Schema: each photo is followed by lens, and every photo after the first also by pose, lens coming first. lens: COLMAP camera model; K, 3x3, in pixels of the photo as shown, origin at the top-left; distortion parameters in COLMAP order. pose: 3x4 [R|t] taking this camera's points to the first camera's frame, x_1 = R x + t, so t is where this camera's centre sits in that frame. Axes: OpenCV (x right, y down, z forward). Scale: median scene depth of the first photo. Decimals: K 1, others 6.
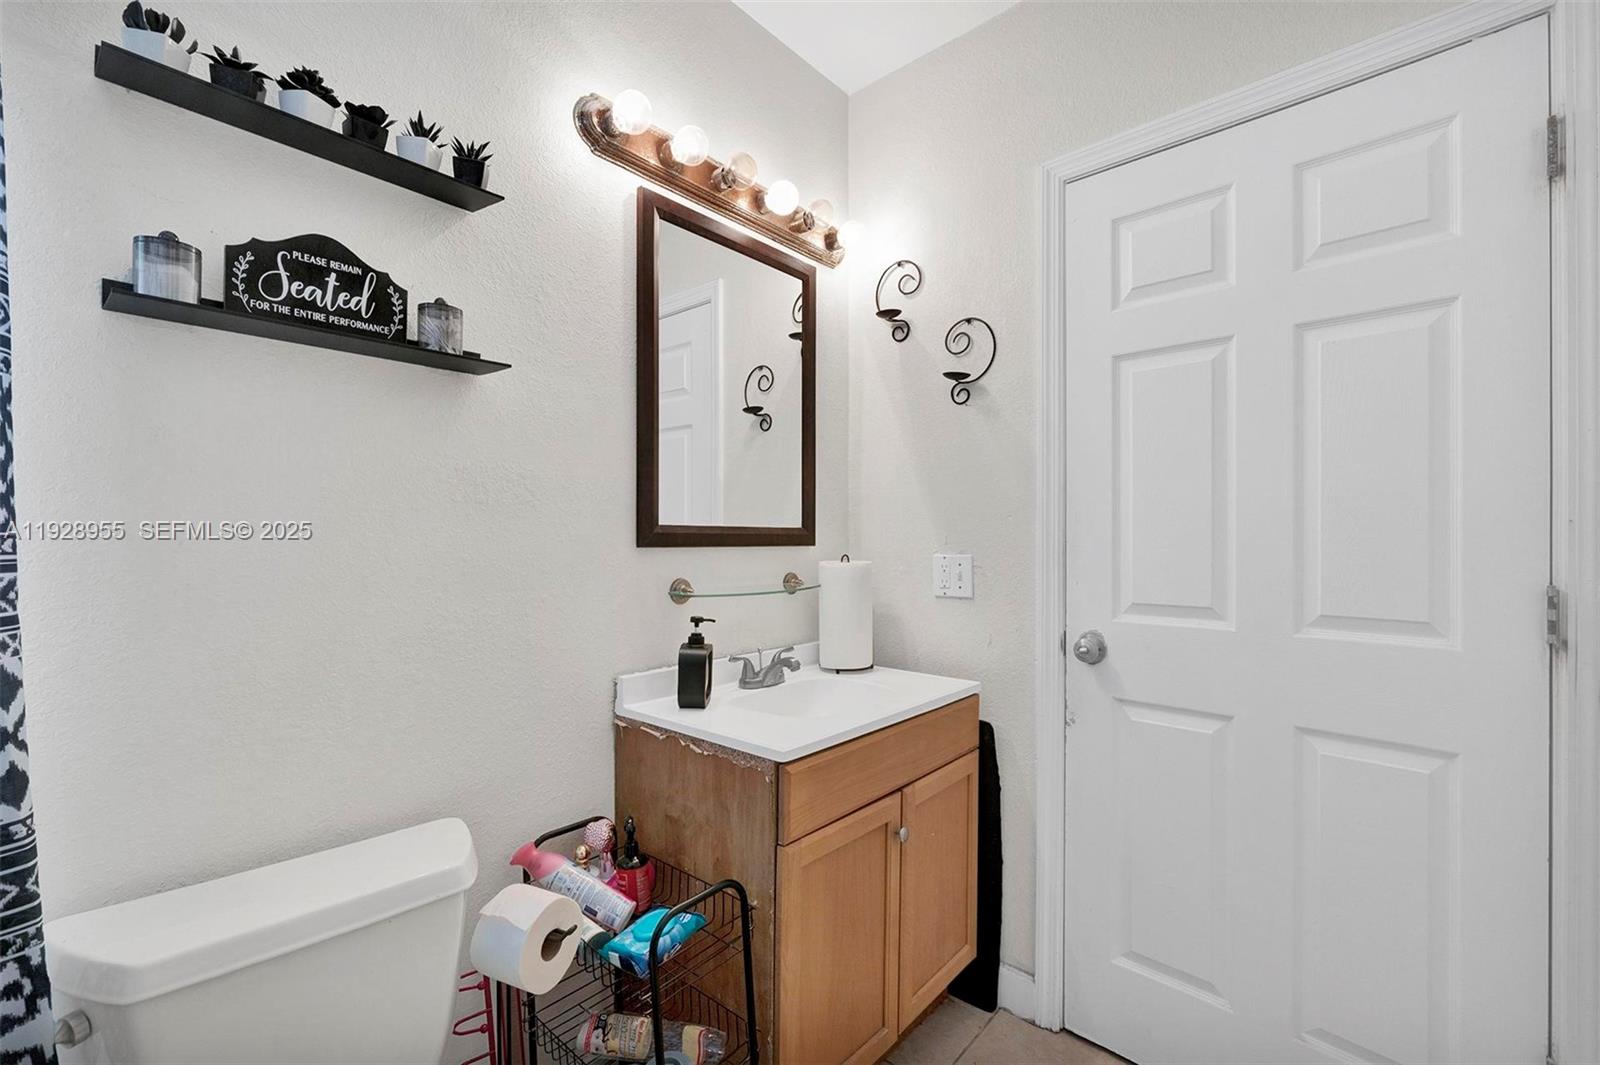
lens RADIAL K [[661.4, 0, 800.0], [0, 661.4, 532.5], [0, 0, 1]] dist [-0.002278, -0.000853]
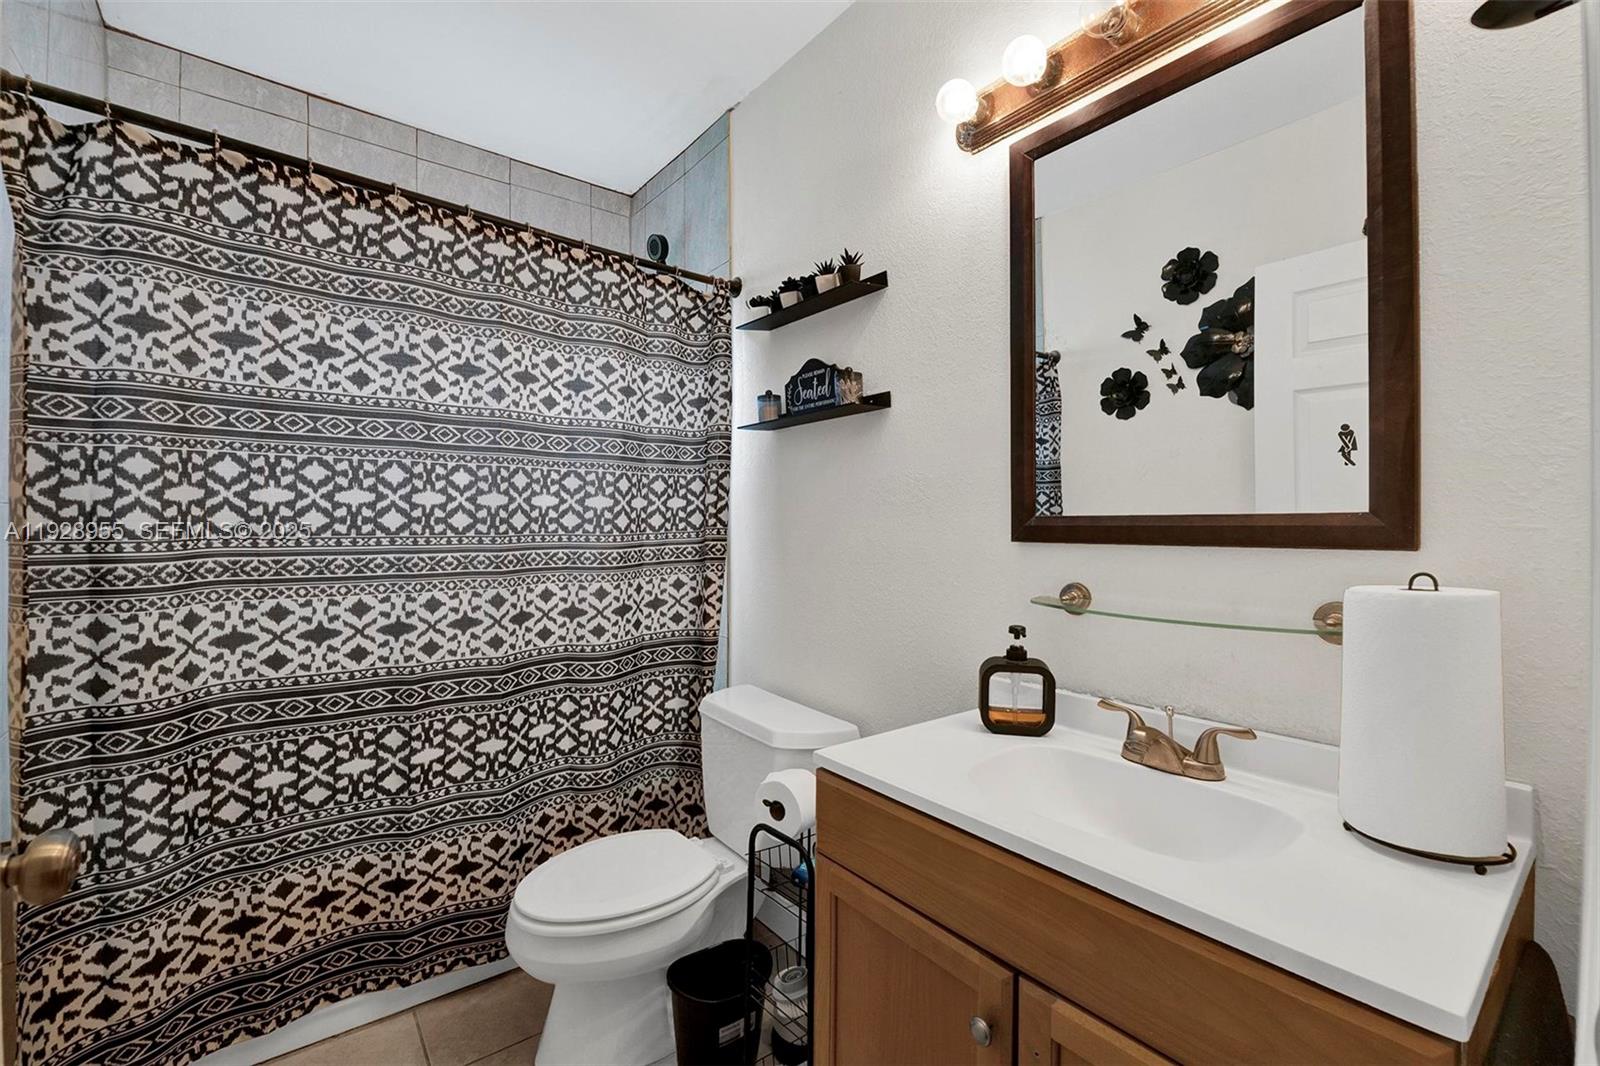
lens RADIAL K [[668.5, 0, 795.2], [0, 668.5, 522.5], [0, 0, 1]] dist [-0.003477, -0.001091]
pose [[-0.175563, -0.012467, -0.984389, 0.715716], [-0.000912, 0.999921, -0.012502, 0.008383], [0.984468, -0.001297, -0.175560, 0.866899]]
